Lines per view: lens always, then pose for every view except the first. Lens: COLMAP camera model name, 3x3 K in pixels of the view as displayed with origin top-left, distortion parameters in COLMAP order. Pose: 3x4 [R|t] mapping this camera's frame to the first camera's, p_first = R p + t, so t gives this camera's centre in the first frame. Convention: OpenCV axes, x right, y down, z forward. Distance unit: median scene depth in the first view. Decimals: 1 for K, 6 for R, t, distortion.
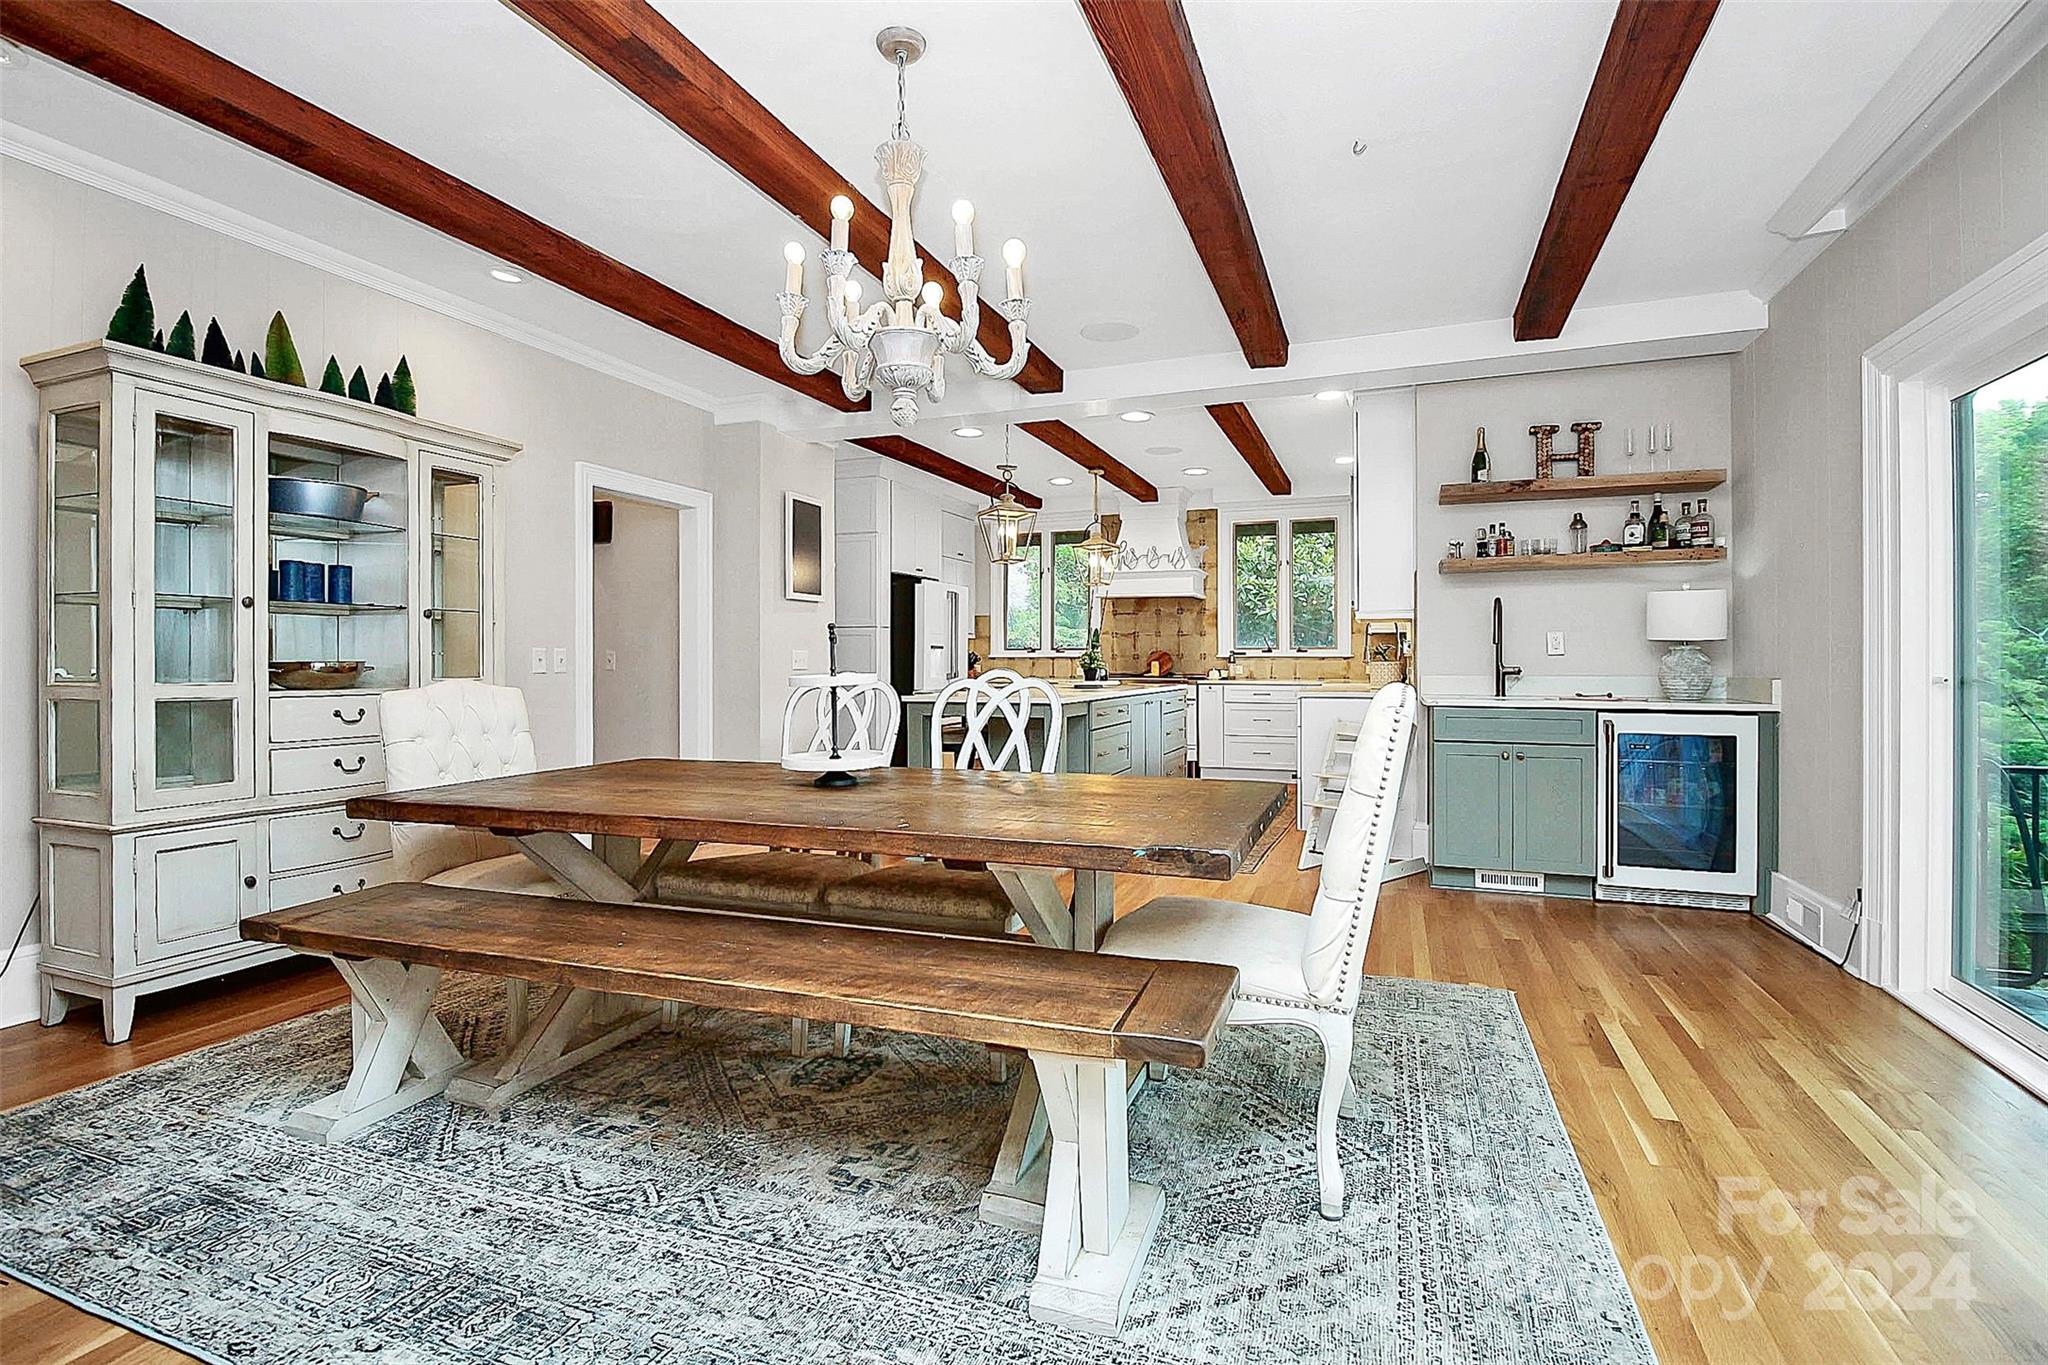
lens RADIAL K [[957.9, 0, 1036.3], [0, 957.9, 671.9], [0, 0, 1]] dist [-0.030358, -0.000726]
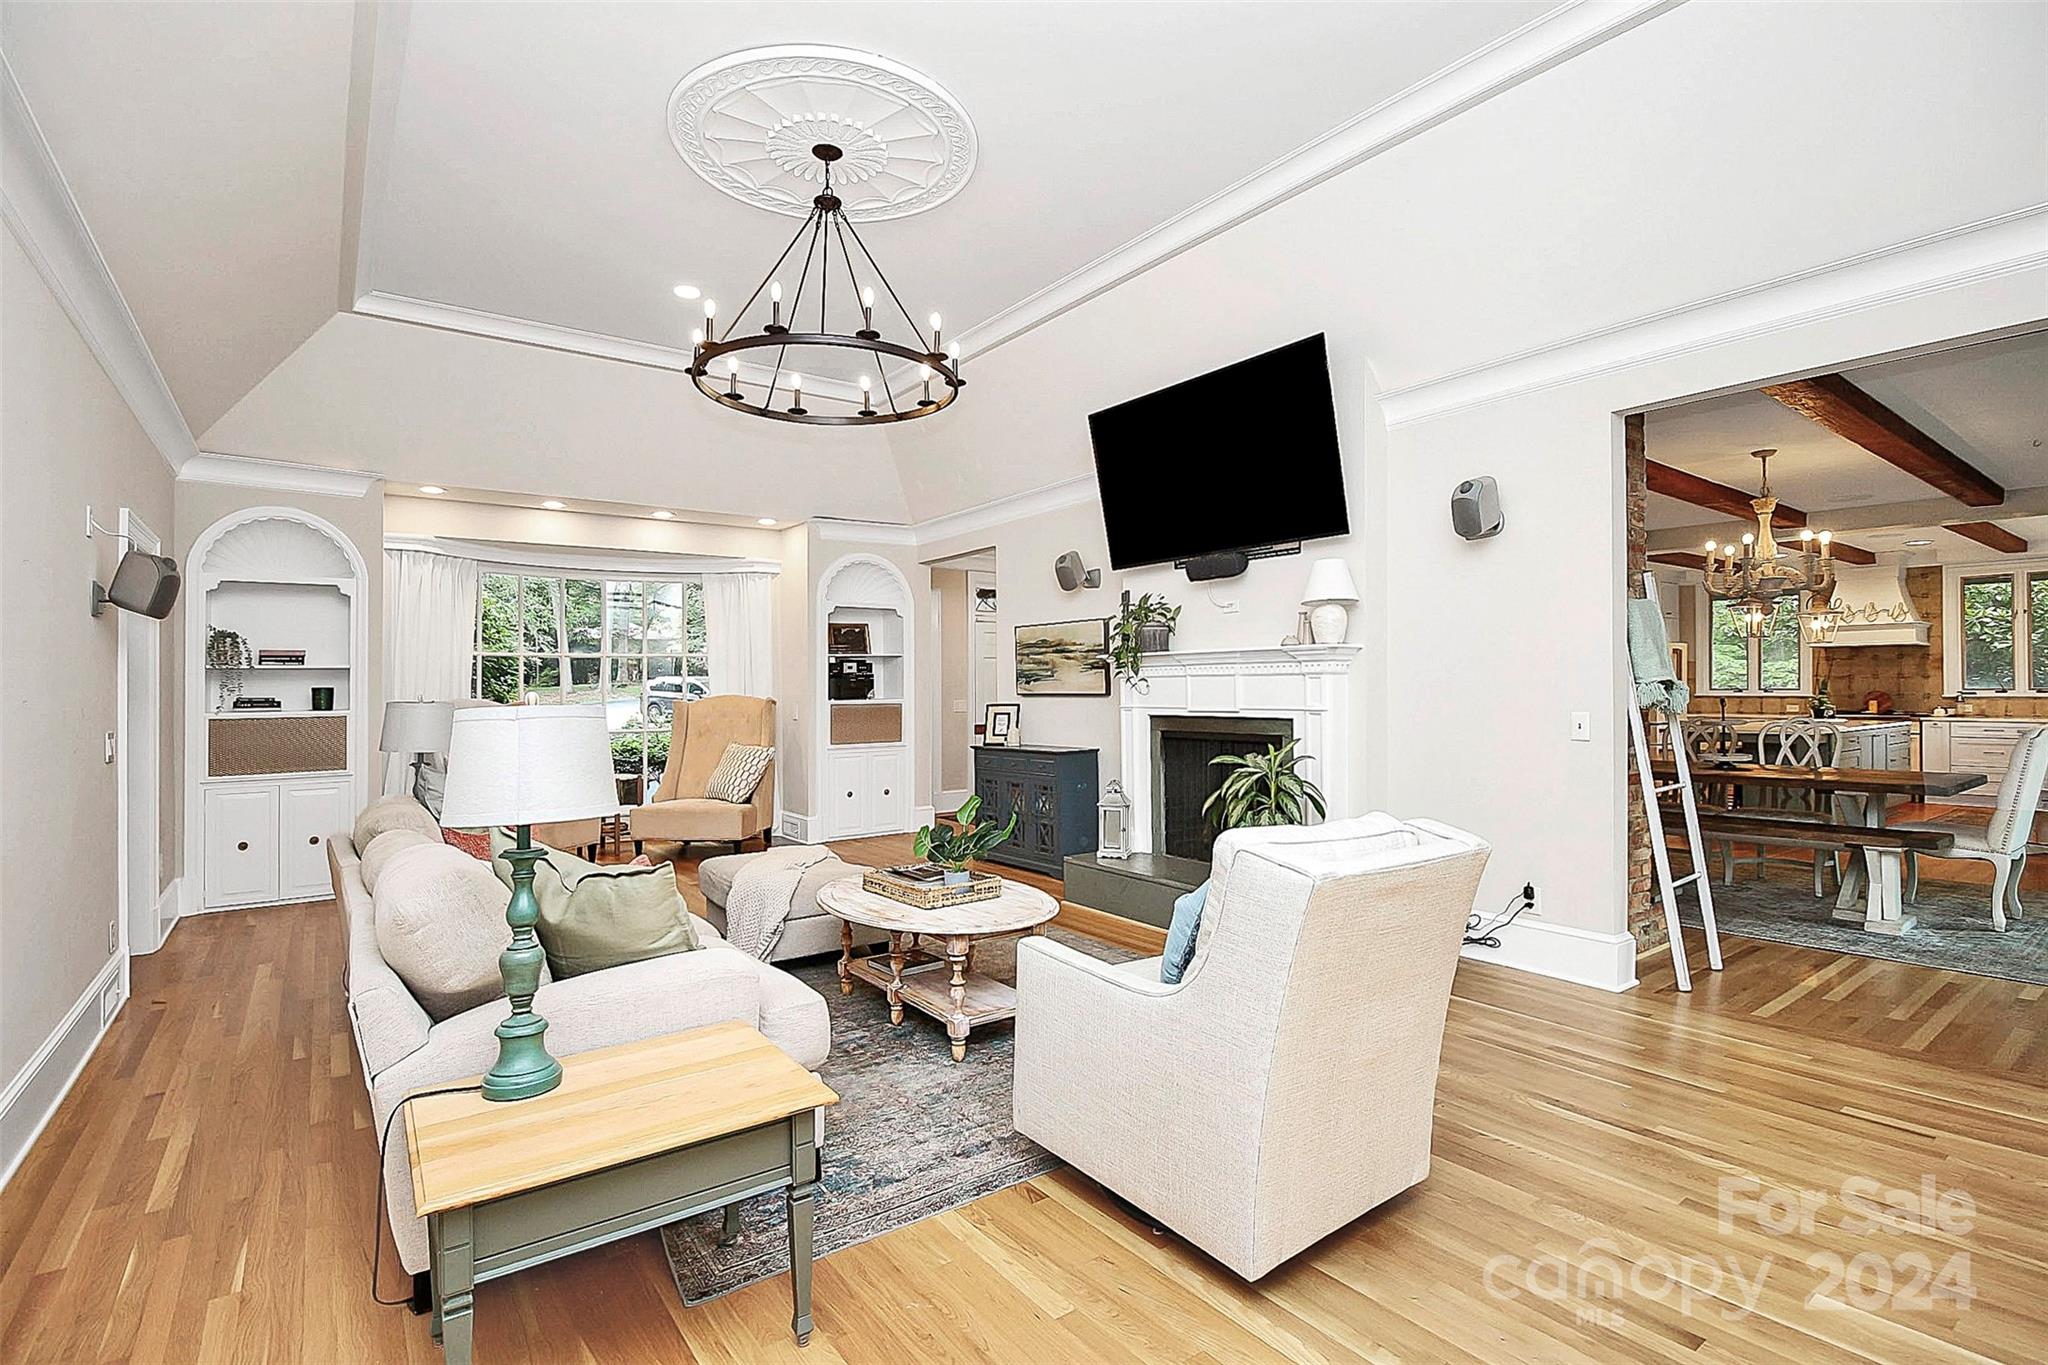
lens RADIAL K [[957.9, 0, 1015.3], [0, 957.9, 689.4], [0, 0, 1]] dist [-0.030358, -0.000726]
pose [[0.825876, -0.006590, -0.563813, -0.099170], [0.001101, 0.999949, -0.010075, -0.014517], [0.563850, 0.007699, 0.825841, -0.530948]]
